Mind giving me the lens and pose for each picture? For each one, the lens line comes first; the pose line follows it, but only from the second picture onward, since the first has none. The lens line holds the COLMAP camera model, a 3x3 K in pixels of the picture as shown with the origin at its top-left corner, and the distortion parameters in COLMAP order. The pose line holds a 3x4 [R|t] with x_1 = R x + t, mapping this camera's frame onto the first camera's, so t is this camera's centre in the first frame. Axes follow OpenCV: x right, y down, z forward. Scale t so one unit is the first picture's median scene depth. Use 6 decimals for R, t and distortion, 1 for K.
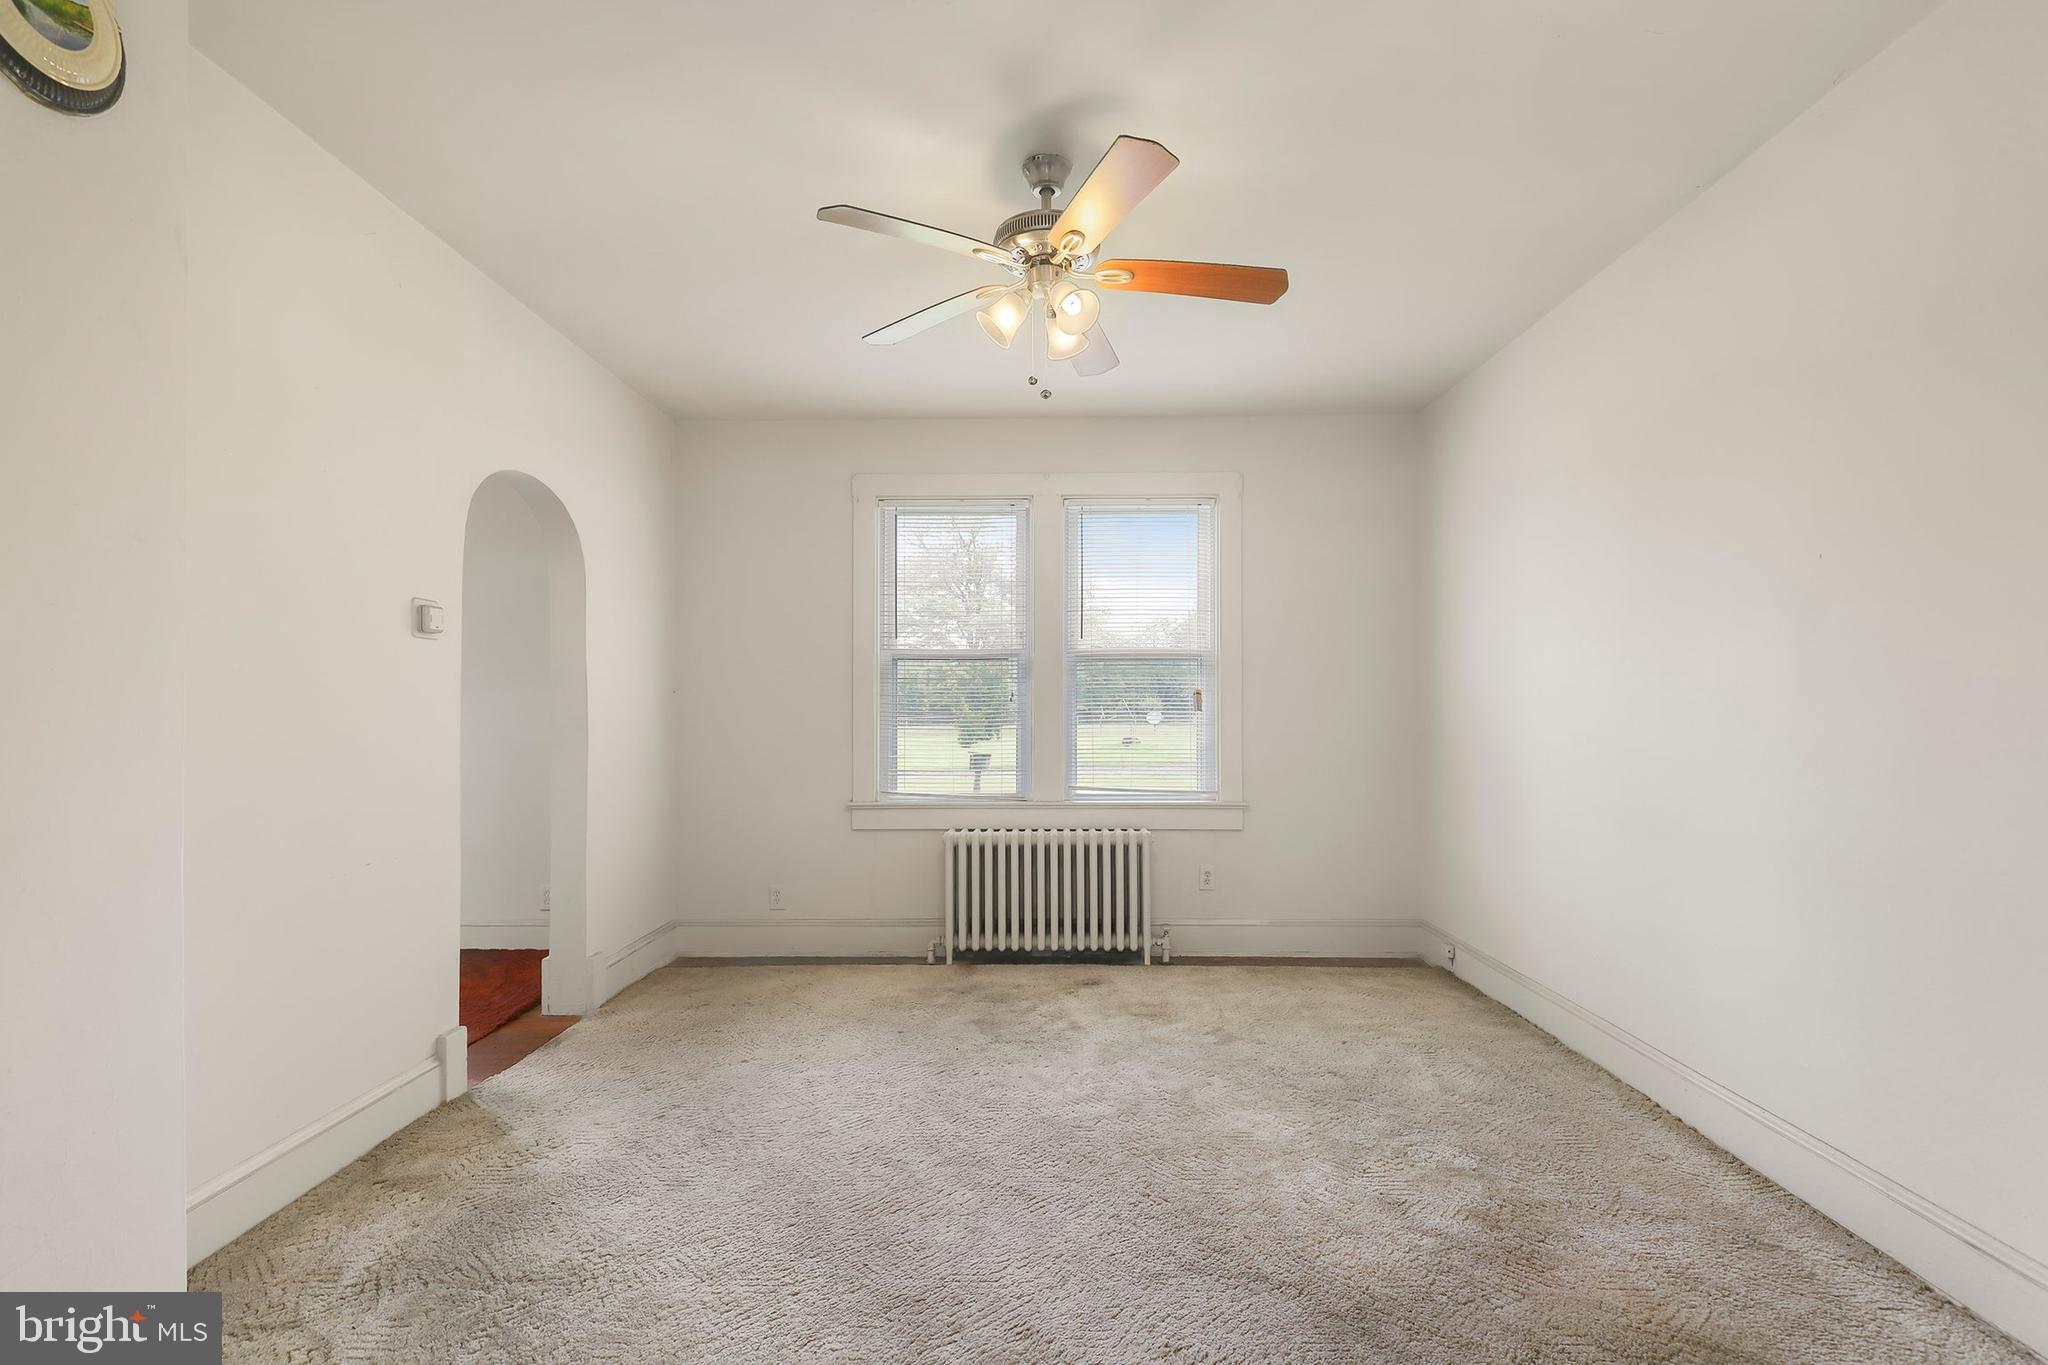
lens RADIAL K [[943.3, 0, 1039.2], [0, 943.3, 701.0], [0, 0, 1]] dist [0.000855, -0.000246]
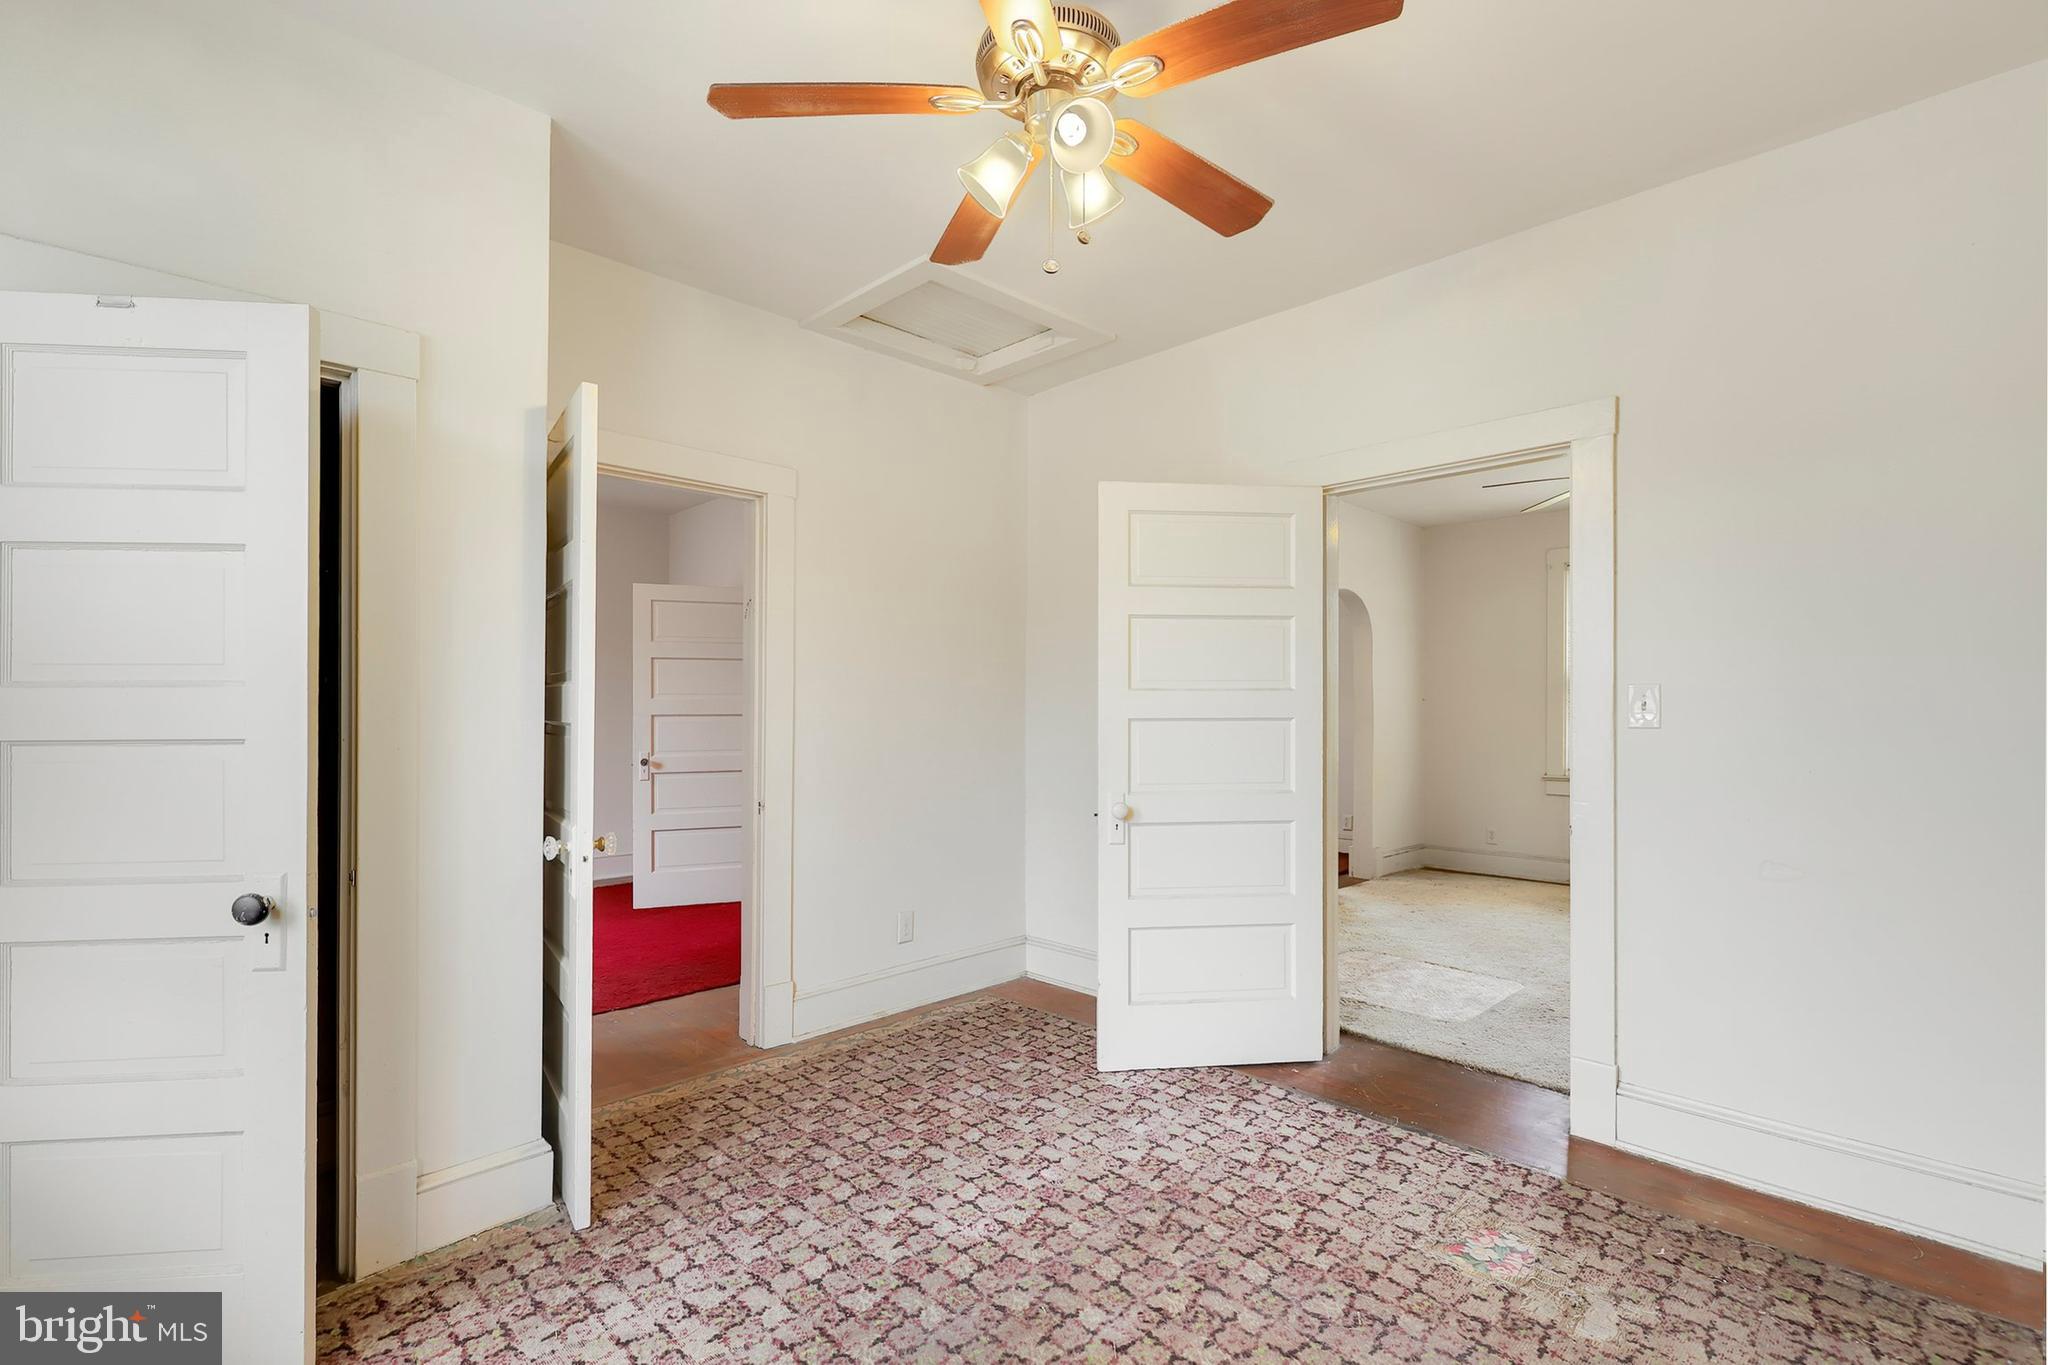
lens RADIAL K [[943.3, 0, 1039.2], [0, 943.3, 701.0], [0, 0, 1]] dist [0.000855, -0.000246]
pose [[0.723728, 0.003654, -0.690075, 0.299884], [-0.004730, 0.999989, 0.000334, -0.004376], [0.690069, 0.003022, 0.723738, -0.741173]]
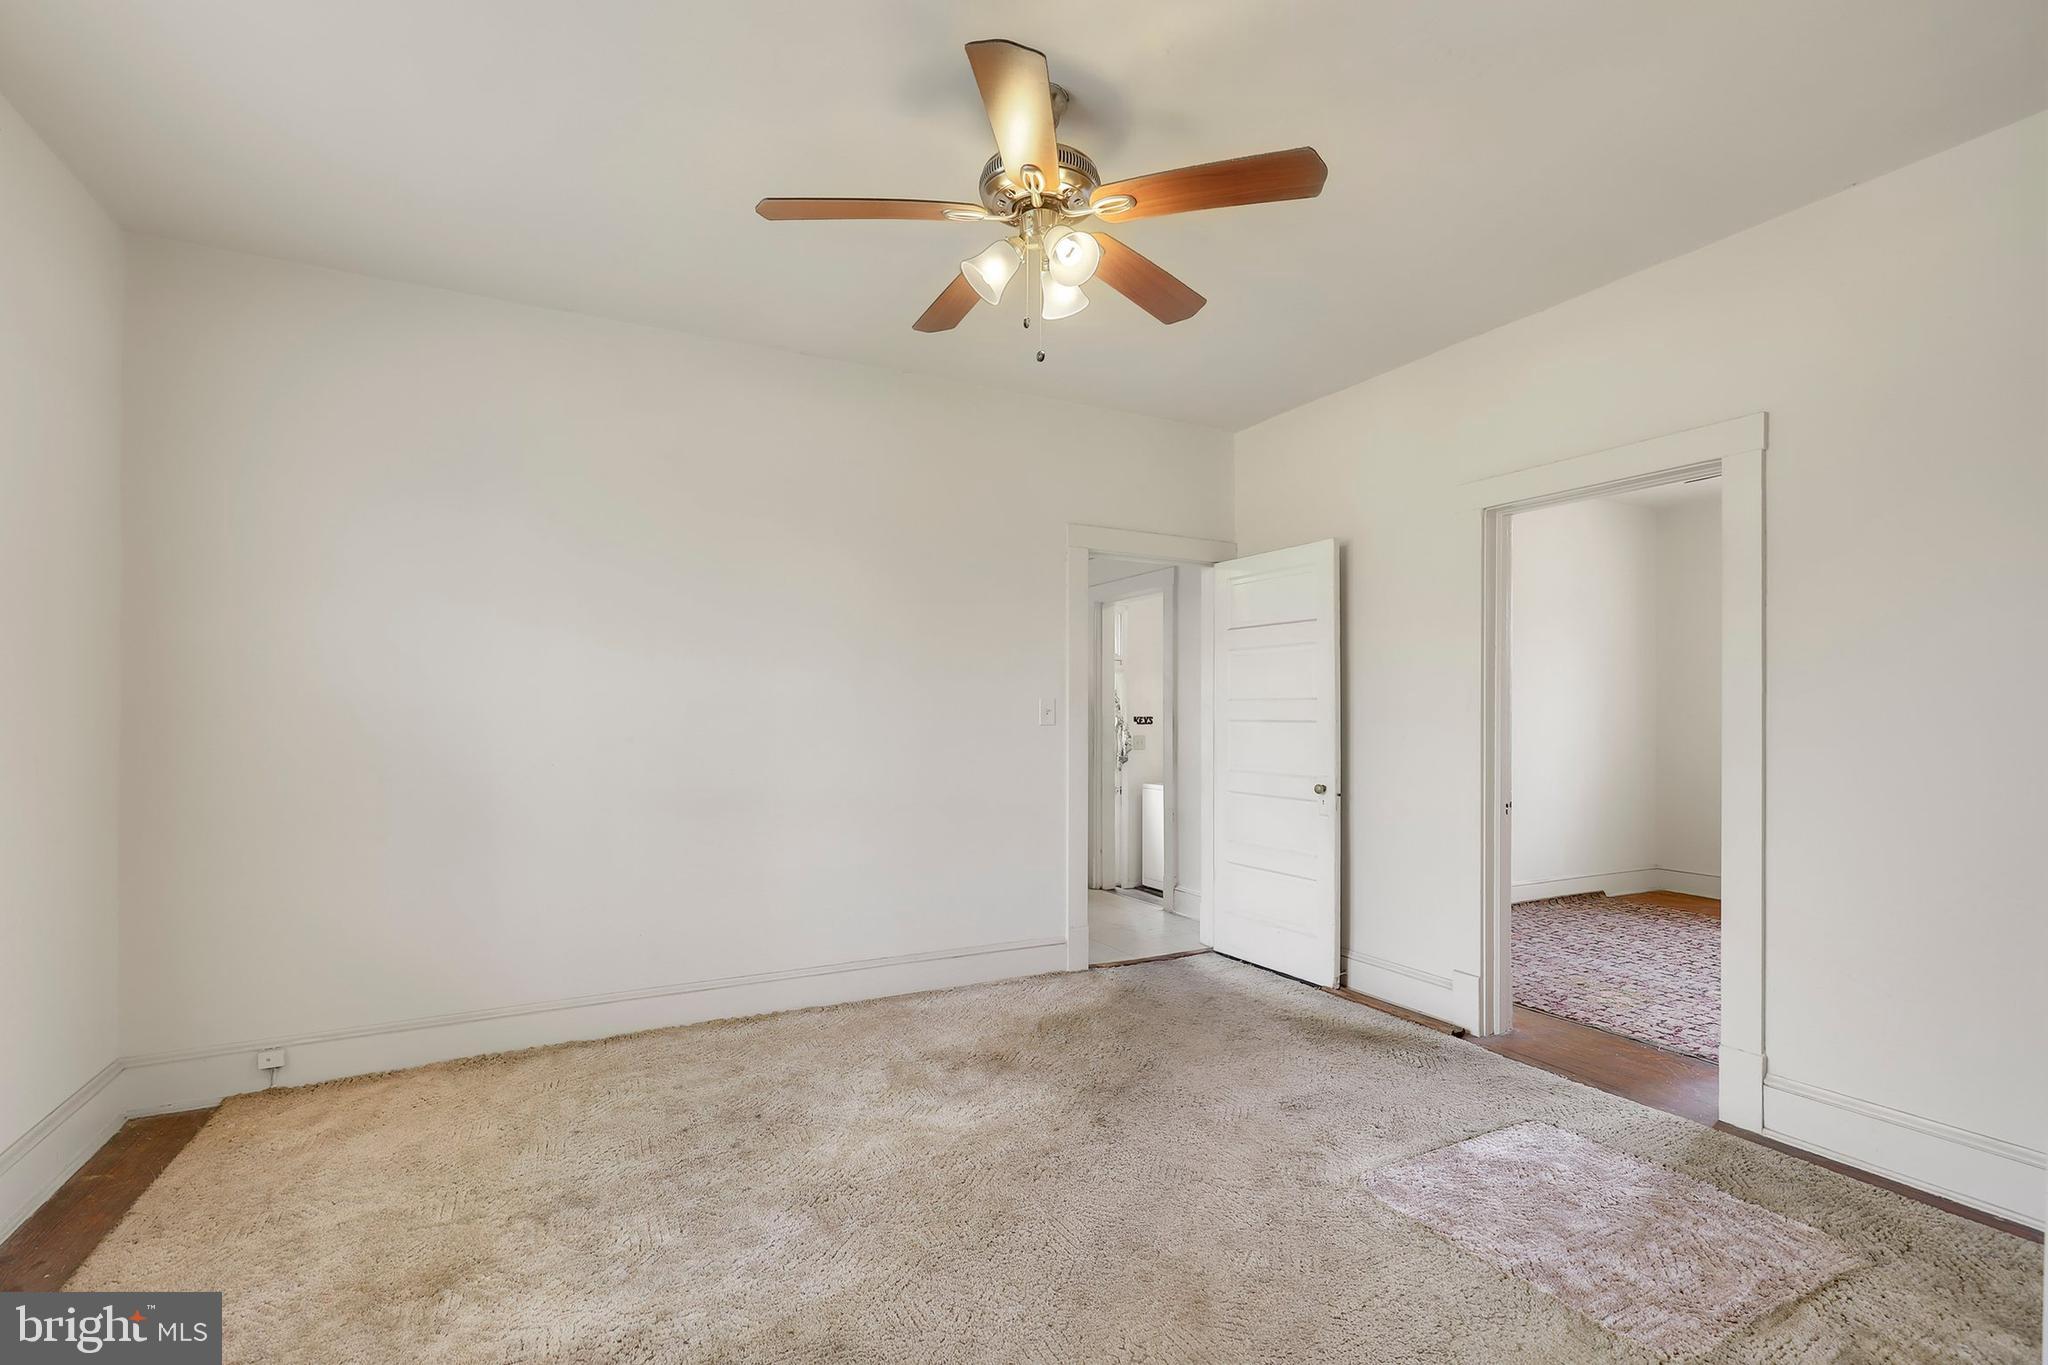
lens RADIAL K [[943.3, 0, 1039.2], [0, 943.3, 701.0], [0, 0, 1]] dist [0.000855, -0.000246]
pose [[-0.467547, 0.006205, 0.883946, -0.483294], [0.000433, 0.999977, -0.006791, 0.008899], [-0.883968, -0.002793, -0.467539, 0.906963]]
